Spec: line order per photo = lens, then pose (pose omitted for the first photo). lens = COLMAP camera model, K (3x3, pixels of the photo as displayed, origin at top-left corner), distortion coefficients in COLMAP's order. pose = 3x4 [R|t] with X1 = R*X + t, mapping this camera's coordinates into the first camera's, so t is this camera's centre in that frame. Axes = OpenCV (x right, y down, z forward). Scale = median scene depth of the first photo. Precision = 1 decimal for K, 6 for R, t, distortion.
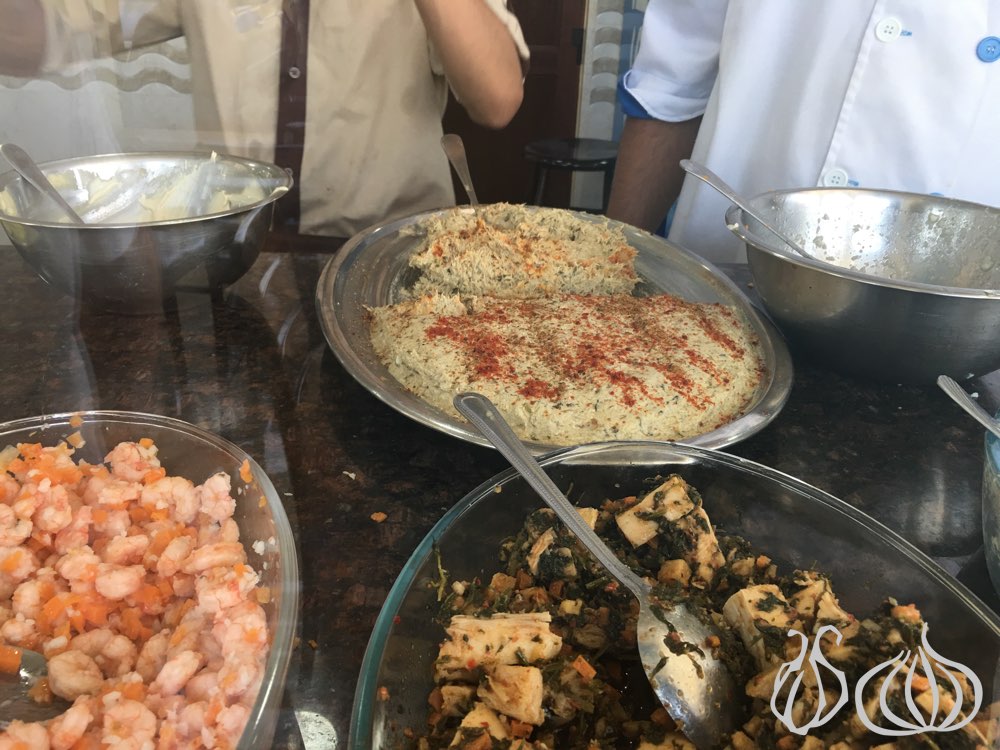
lens RADIAL K [[868.5, 0, 500.0], [0, 868.5, 375.0], [0, 0, 1]] dist [0.076003, -0.105839]
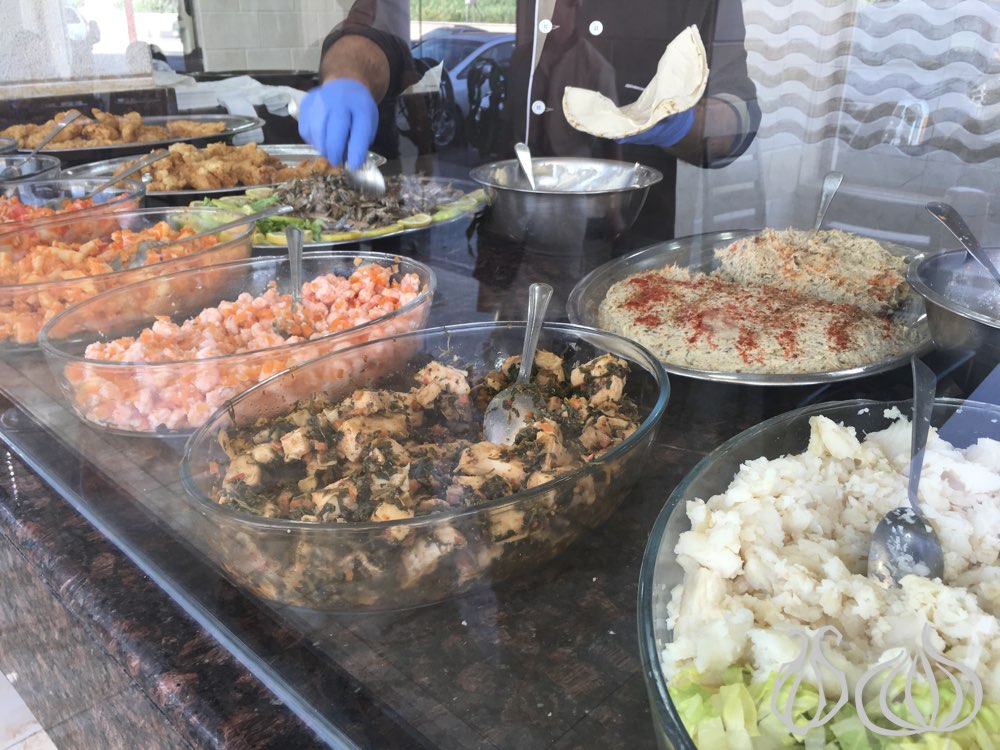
lens RADIAL K [[868.5, 0, 500.0], [0, 868.5, 375.0], [0, 0, 1]] dist [0.076003, -0.105839]
pose [[0.693508, 0.260184, -0.671827, 0.845706], [-0.302858, 0.951399, 0.055825, 0.094047], [0.653700, 0.164753, 0.738602, -0.210260]]
